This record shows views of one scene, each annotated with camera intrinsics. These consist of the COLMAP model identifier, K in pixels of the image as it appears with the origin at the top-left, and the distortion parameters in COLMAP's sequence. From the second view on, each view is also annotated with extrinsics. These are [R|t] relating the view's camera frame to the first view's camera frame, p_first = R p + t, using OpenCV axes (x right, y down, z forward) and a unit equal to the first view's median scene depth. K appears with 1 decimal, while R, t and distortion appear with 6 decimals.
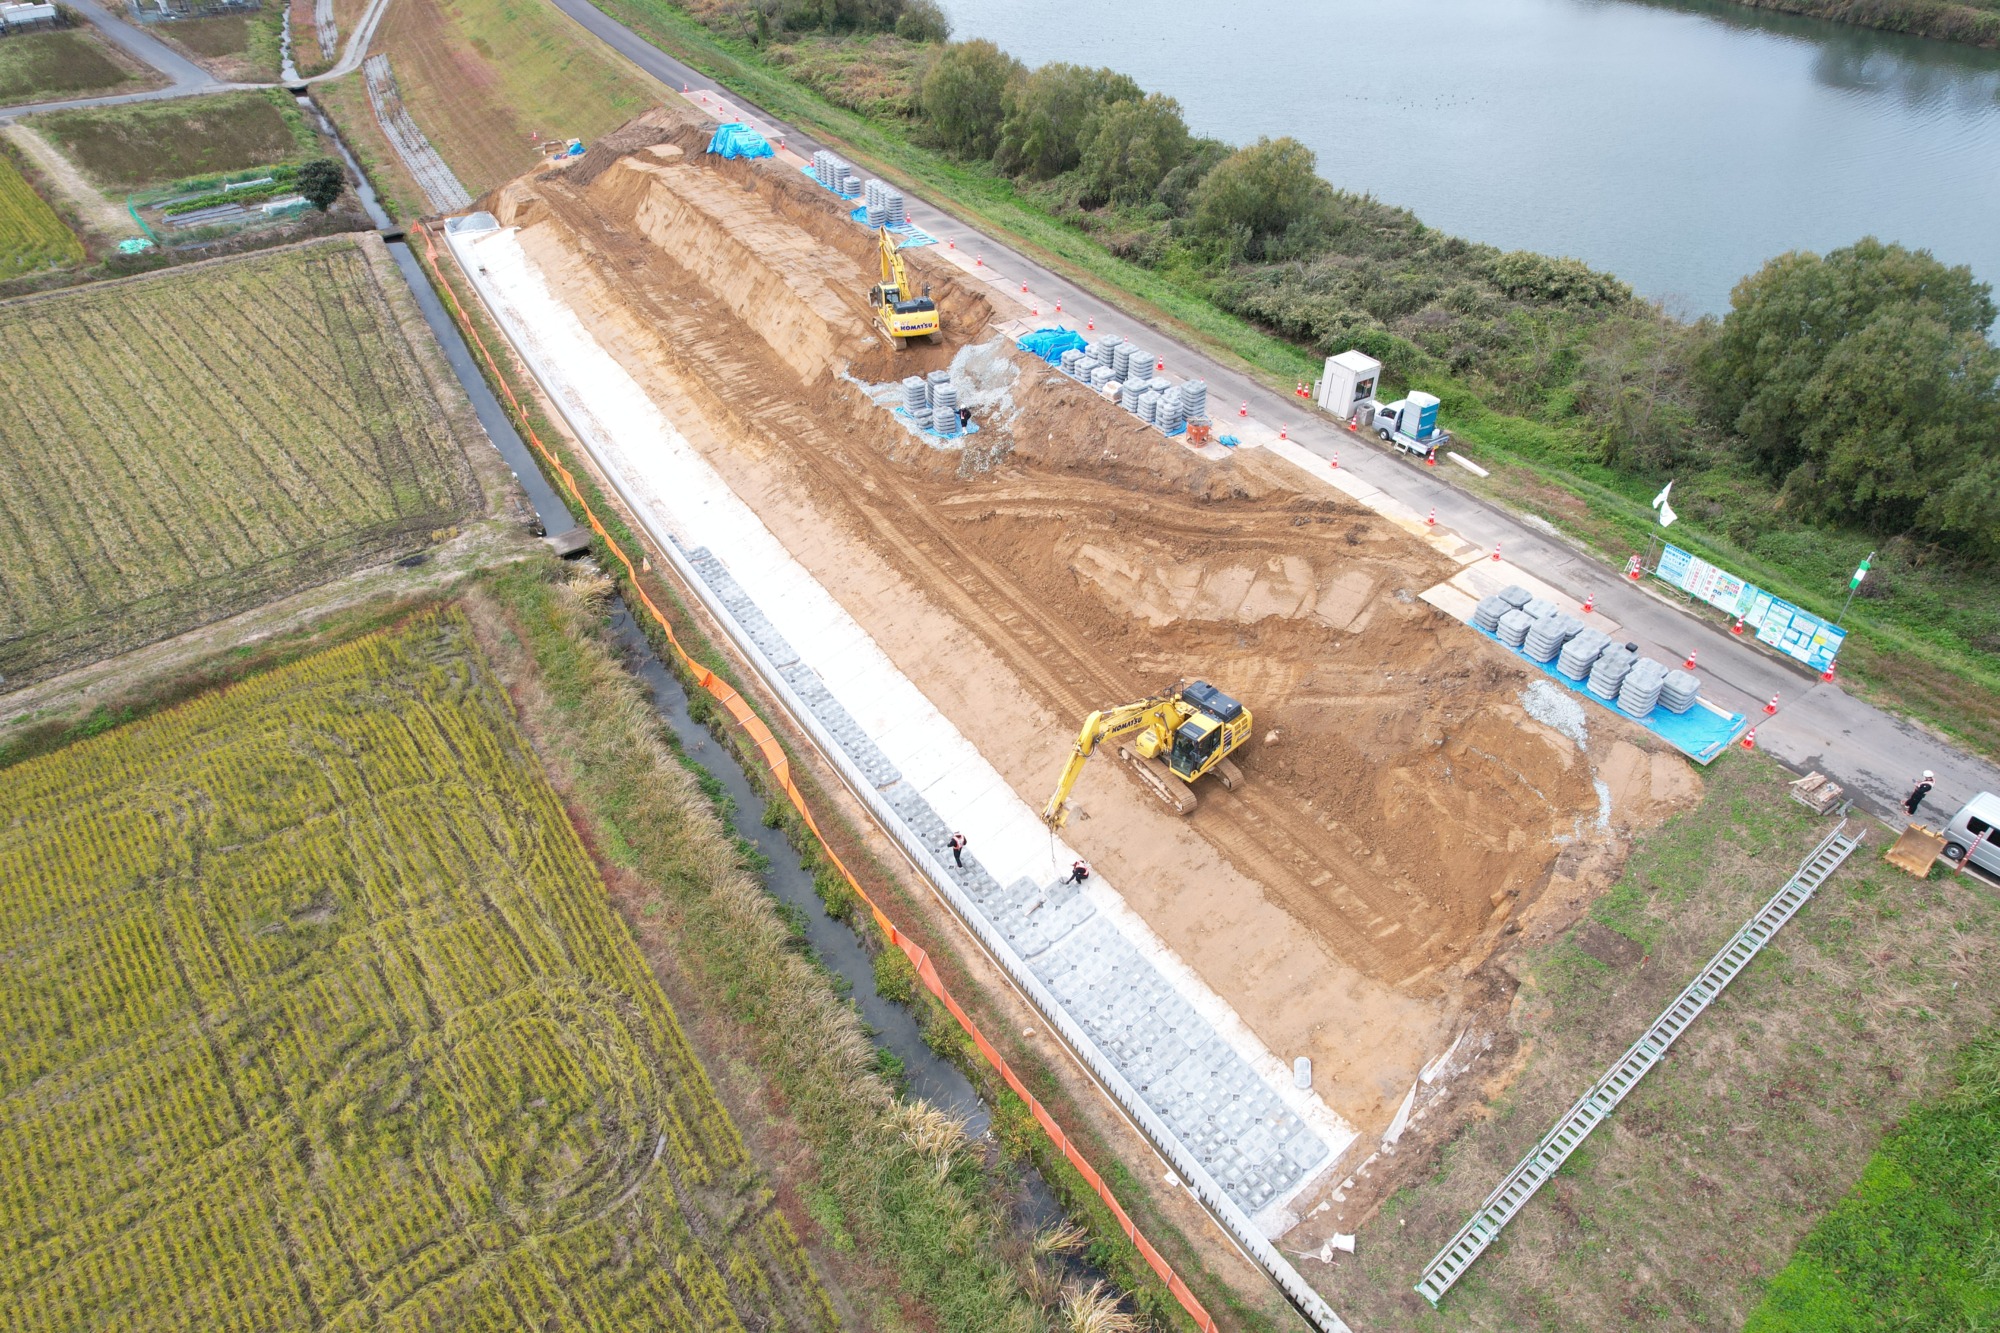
lens RADIAL K [[1286.1, 0, 1003.4], [0, 1286.1, 669.1], [0, 0, 1]] dist [-0.080705, 0.075957]
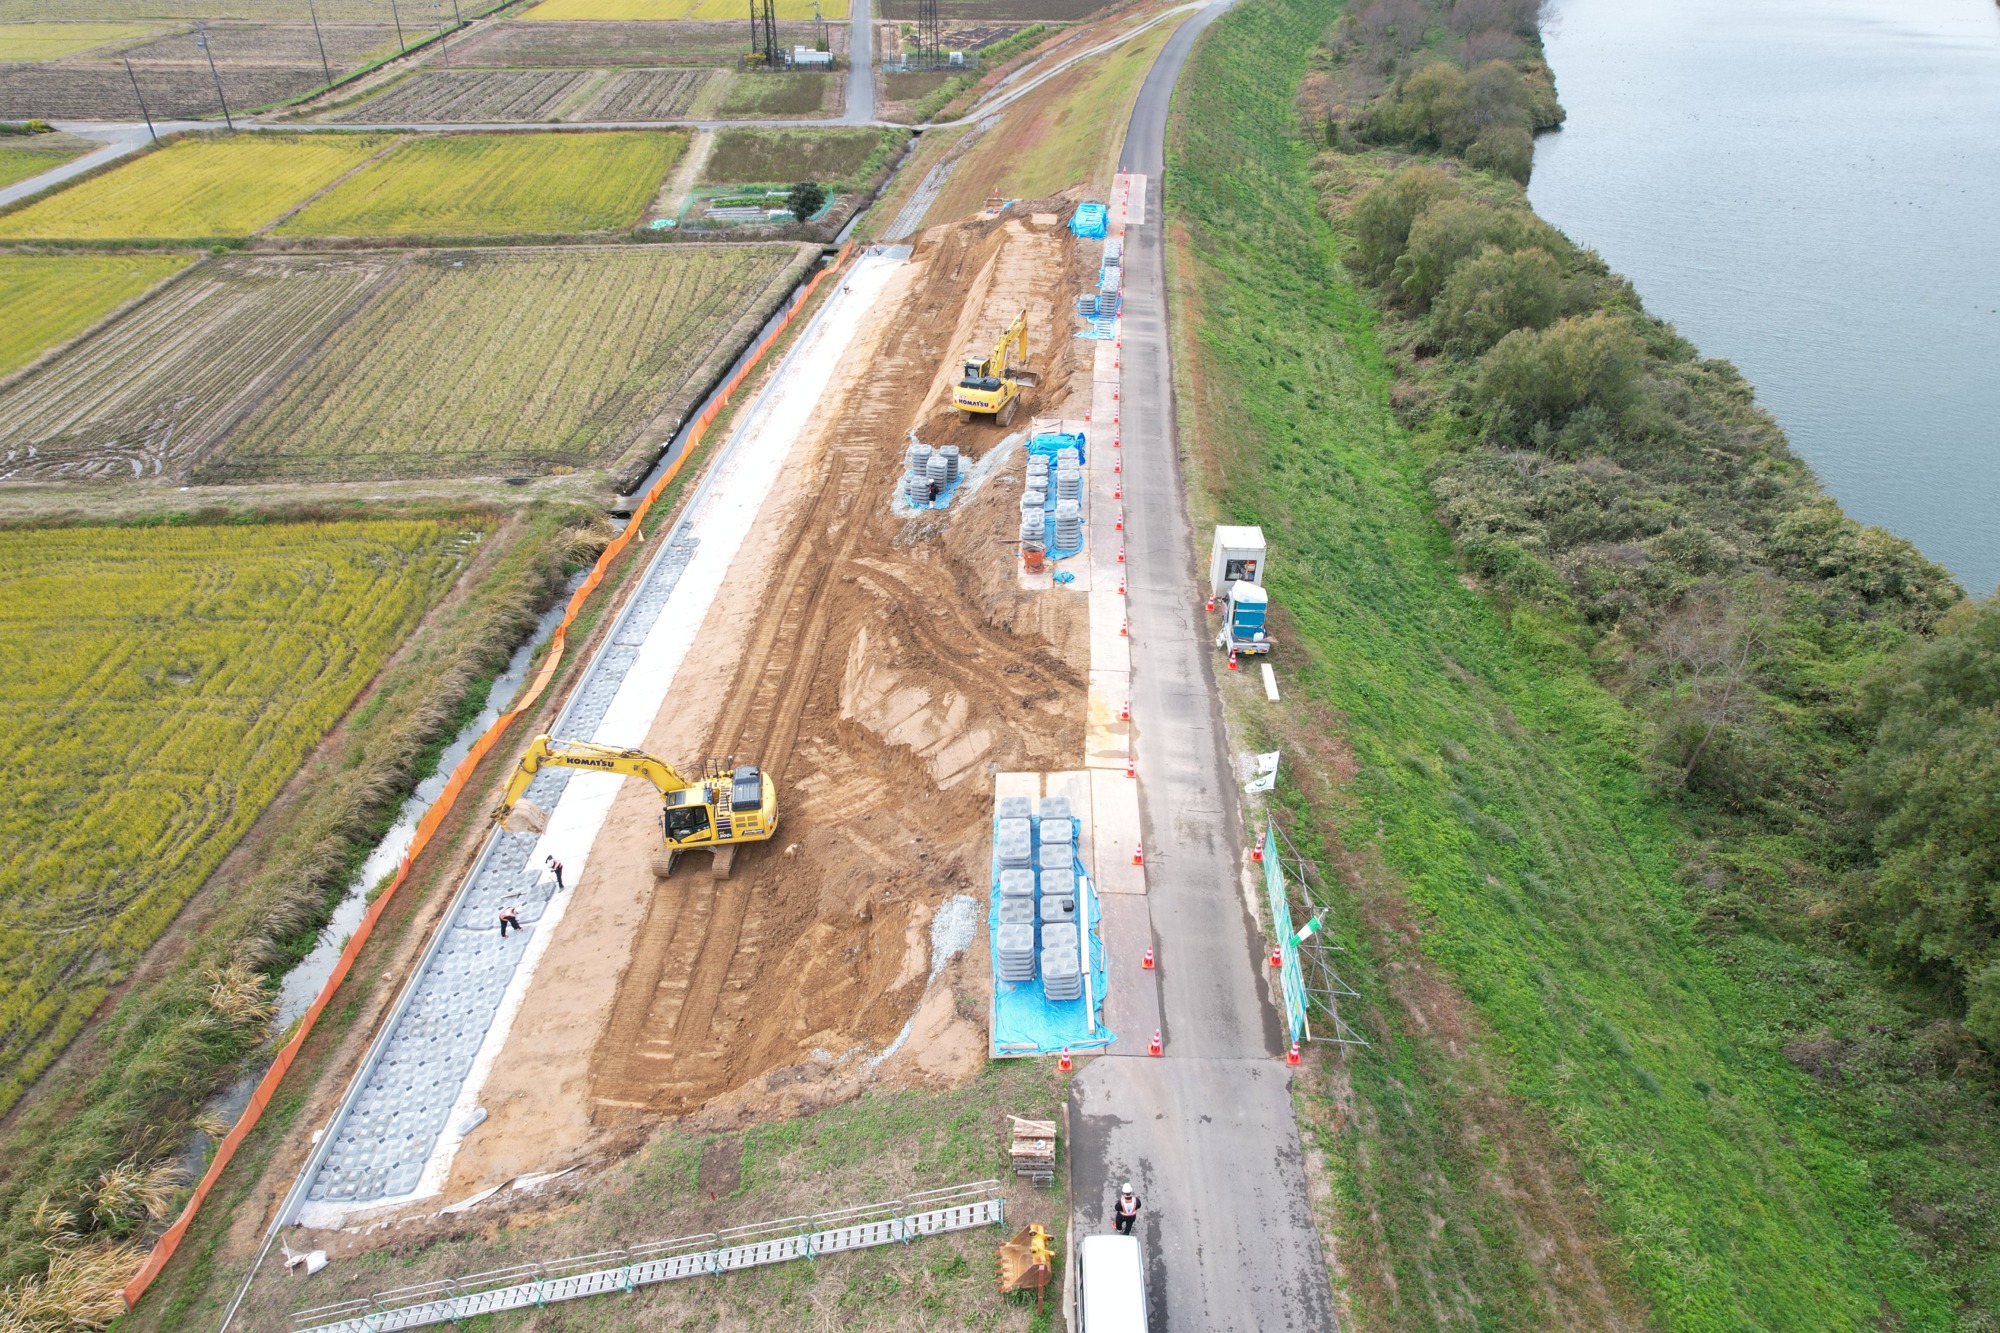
lens RADIAL K [[1286.1, 0, 1003.4], [0, 1286.1, 669.1], [0, 0, 1]] dist [-0.080705, 0.075957]
pose [[0.809132, 0.326089, -0.488848, 0.551410], [-0.358865, 0.932959, 0.028349, -0.113211], [0.465319, 0.152492, 0.871908, 0.159825]]
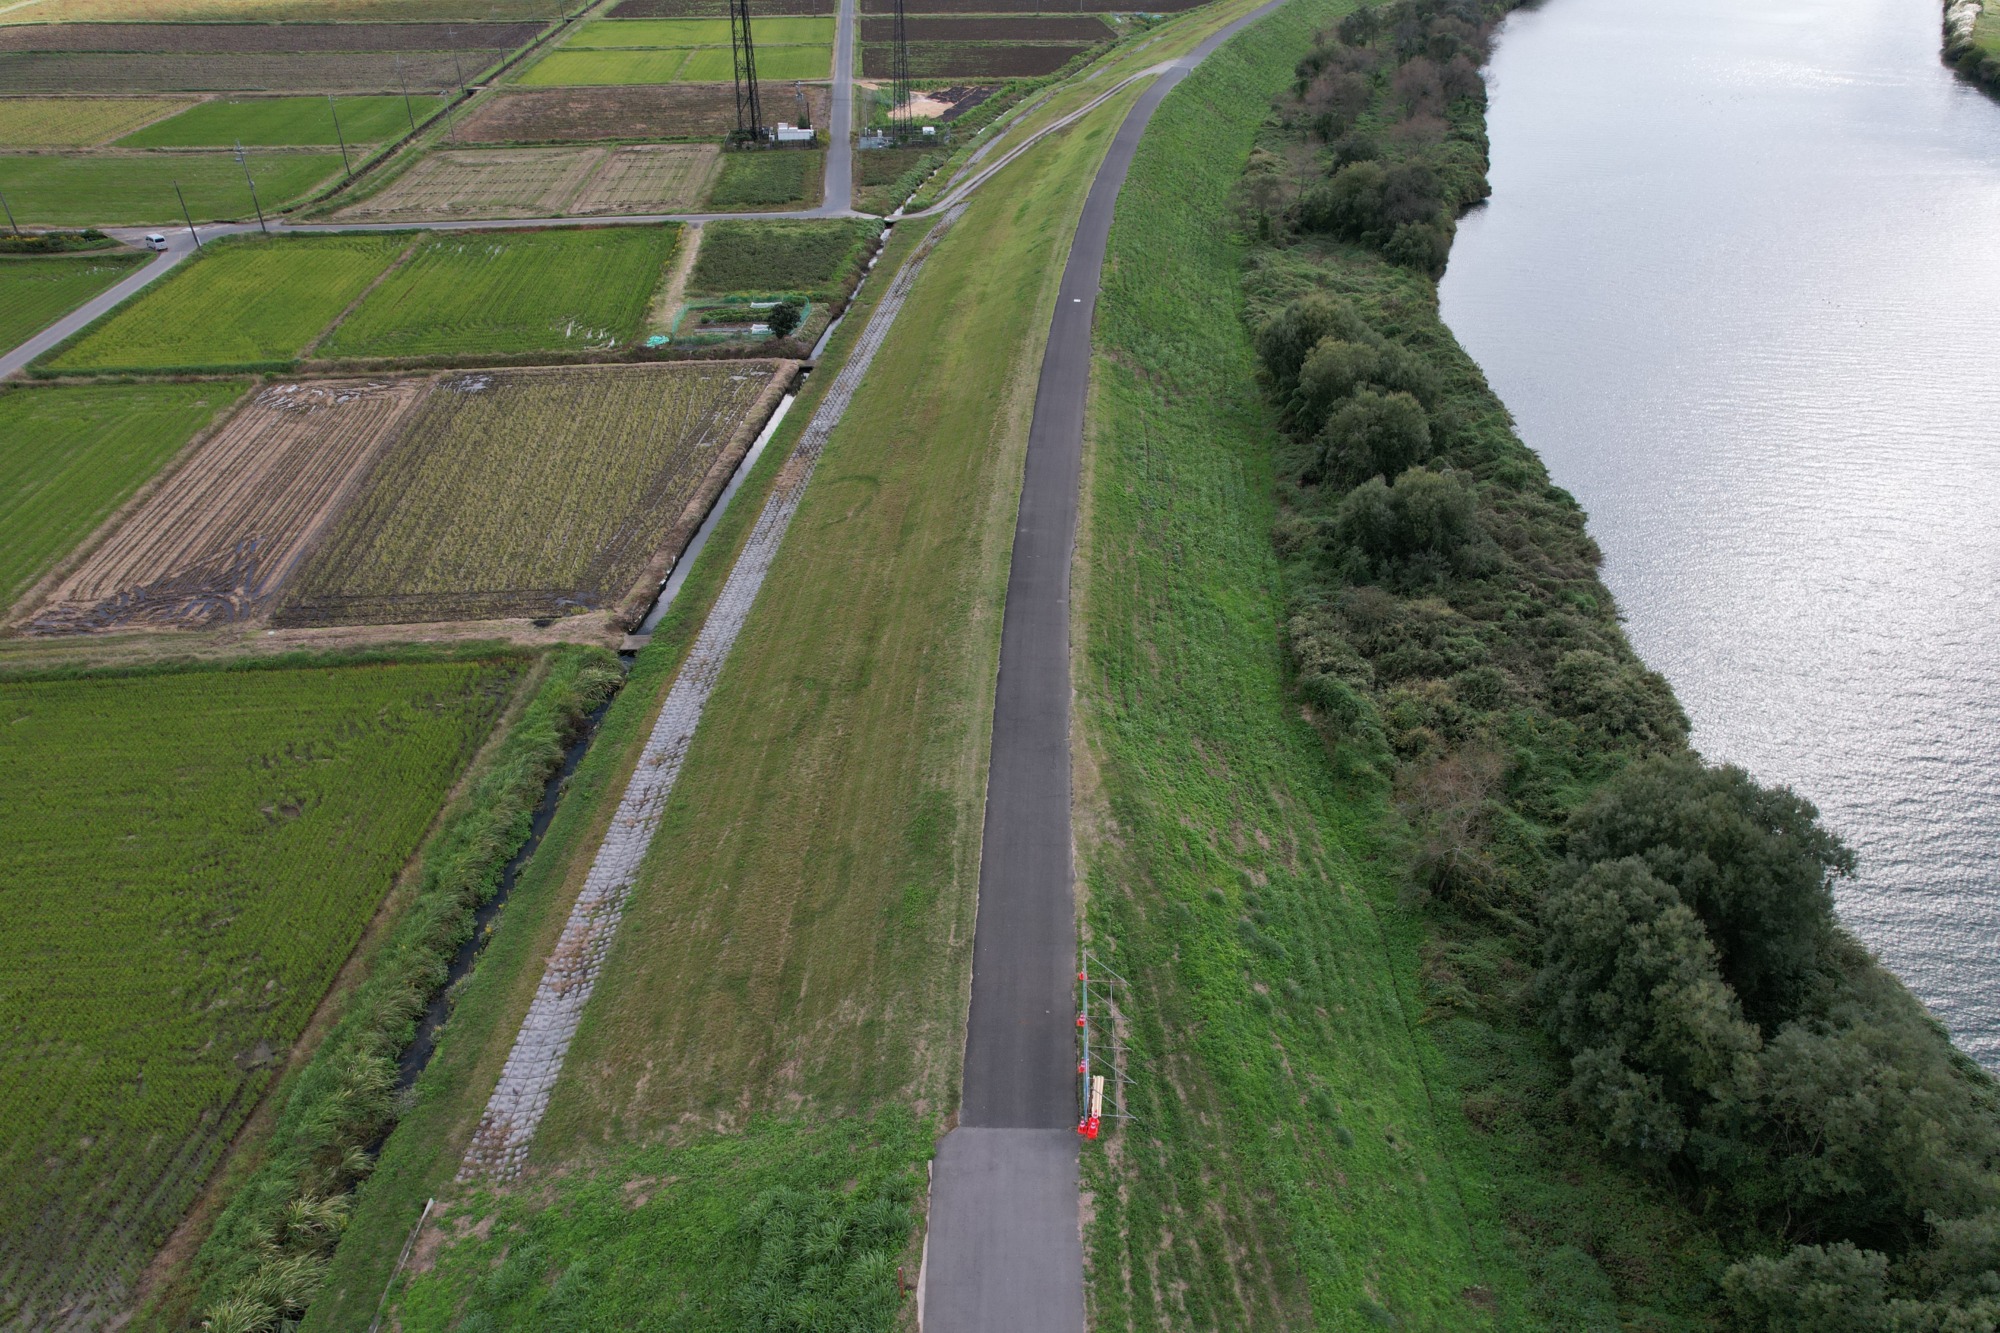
lens RADIAL K [[1286.1, 0, 1003.4], [0, 1286.1, 669.1], [0, 0, 1]] dist [-0.080705, 0.075957]
pose [[0.812271, 0.324186, -0.484891, 0.692139], [-0.350603, 0.935741, 0.038297, -0.268641], [0.466148, 0.138897, 0.873736, -0.055479]]
